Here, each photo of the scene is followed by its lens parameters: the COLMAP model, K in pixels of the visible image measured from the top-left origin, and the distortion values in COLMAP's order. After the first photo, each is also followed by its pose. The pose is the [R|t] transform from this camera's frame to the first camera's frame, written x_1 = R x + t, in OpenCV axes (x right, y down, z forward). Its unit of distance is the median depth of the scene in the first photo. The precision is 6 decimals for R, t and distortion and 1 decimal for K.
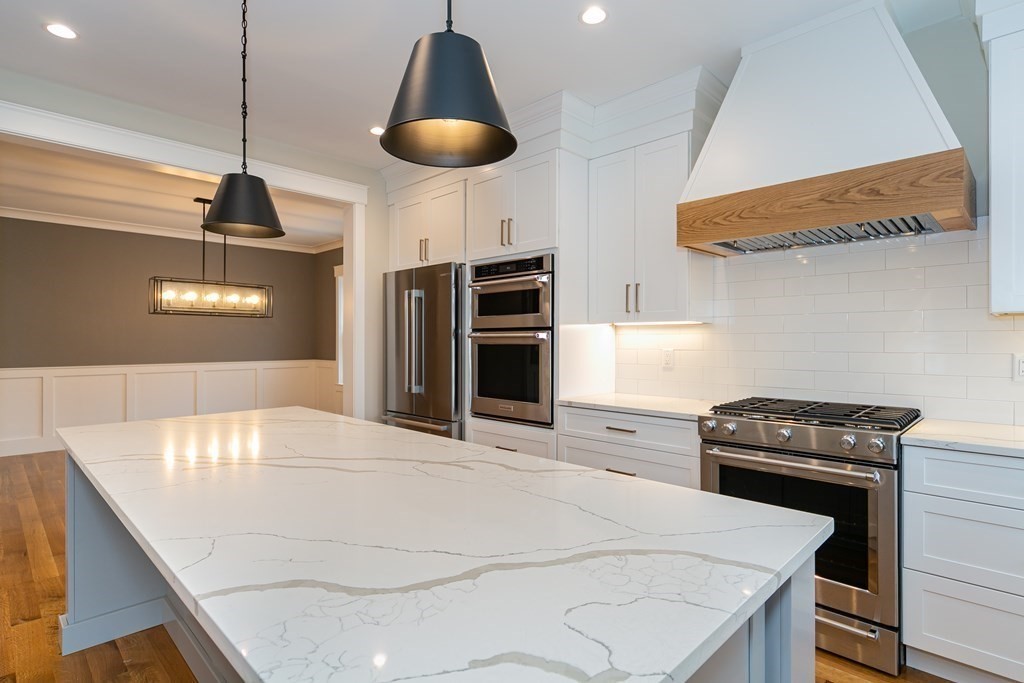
lens RADIAL K [[518.4, 0, 512.0], [0, 518.4, 341.5], [0, 0, 1]] dist [0.000041, -0.000474]
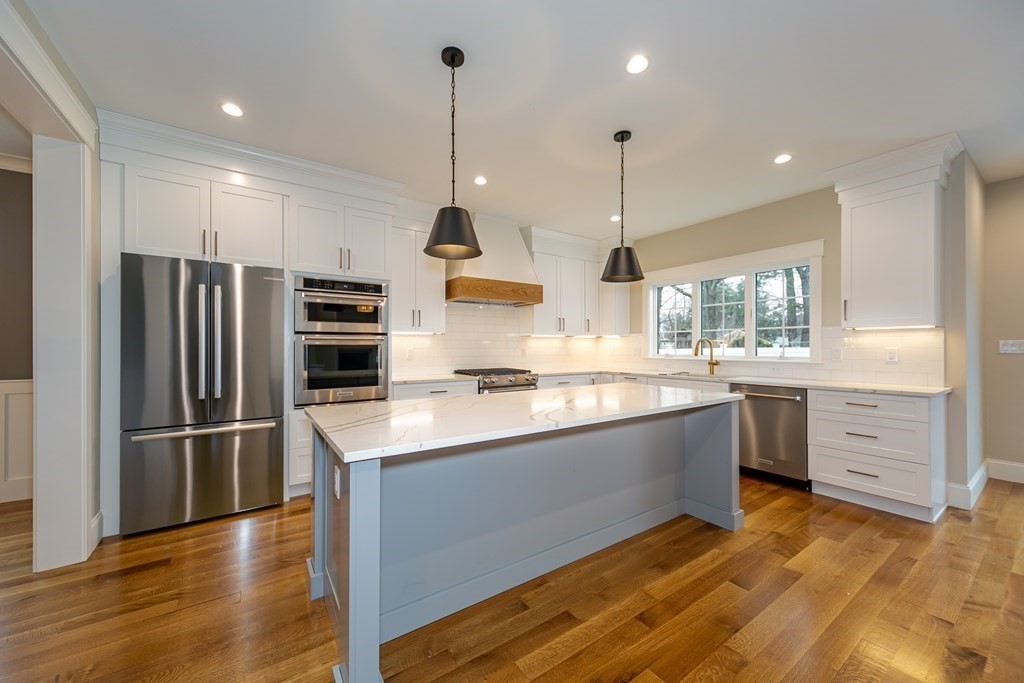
lens RADIAL K [[381.3, 0, 511.3], [0, 381.3, 345.5], [0, 0, 1]] dist [0.001969, 0.000164]
pose [[0.193186, -0.000667, 0.981162, -0.925052], [-0.002740, 0.999996, 0.001220, 0.004962], [-0.981158, -0.002924, 0.193183, 0.432820]]
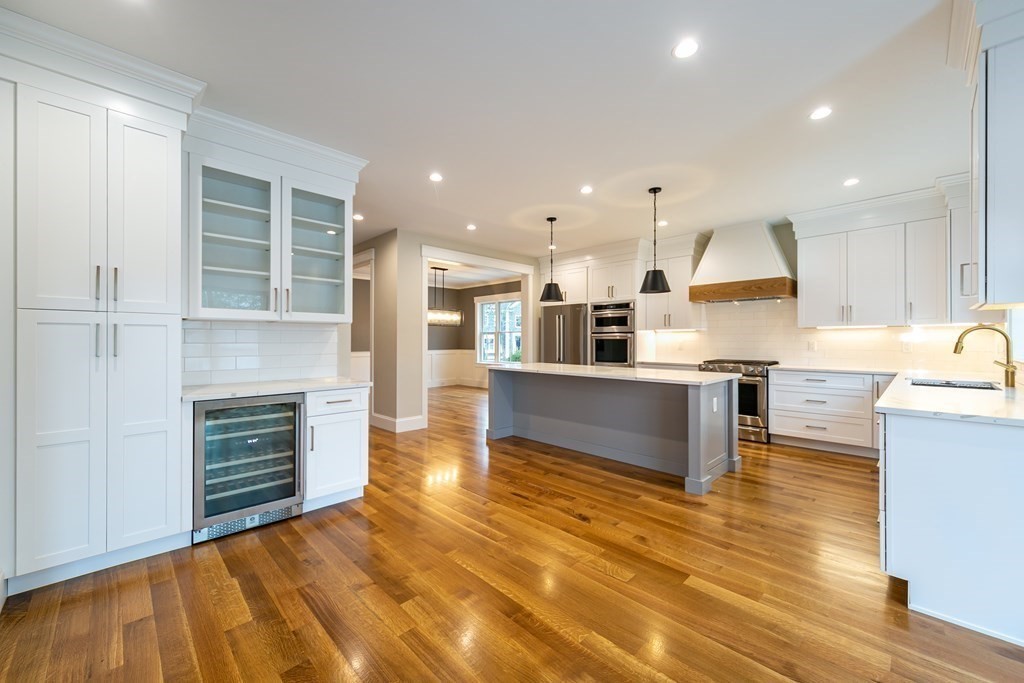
lens RADIAL K [[401.4, 0, 504.2], [0, 401.4, 339.1], [0, 0, 1]] dist [0.000499, 0.000022]
pose [[0.999697, -0.002070, -0.024536, -0.486215], [0.002014, 0.999995, -0.002333, 0.010021], [0.024541, 0.002283, 0.999696, -0.909969]]
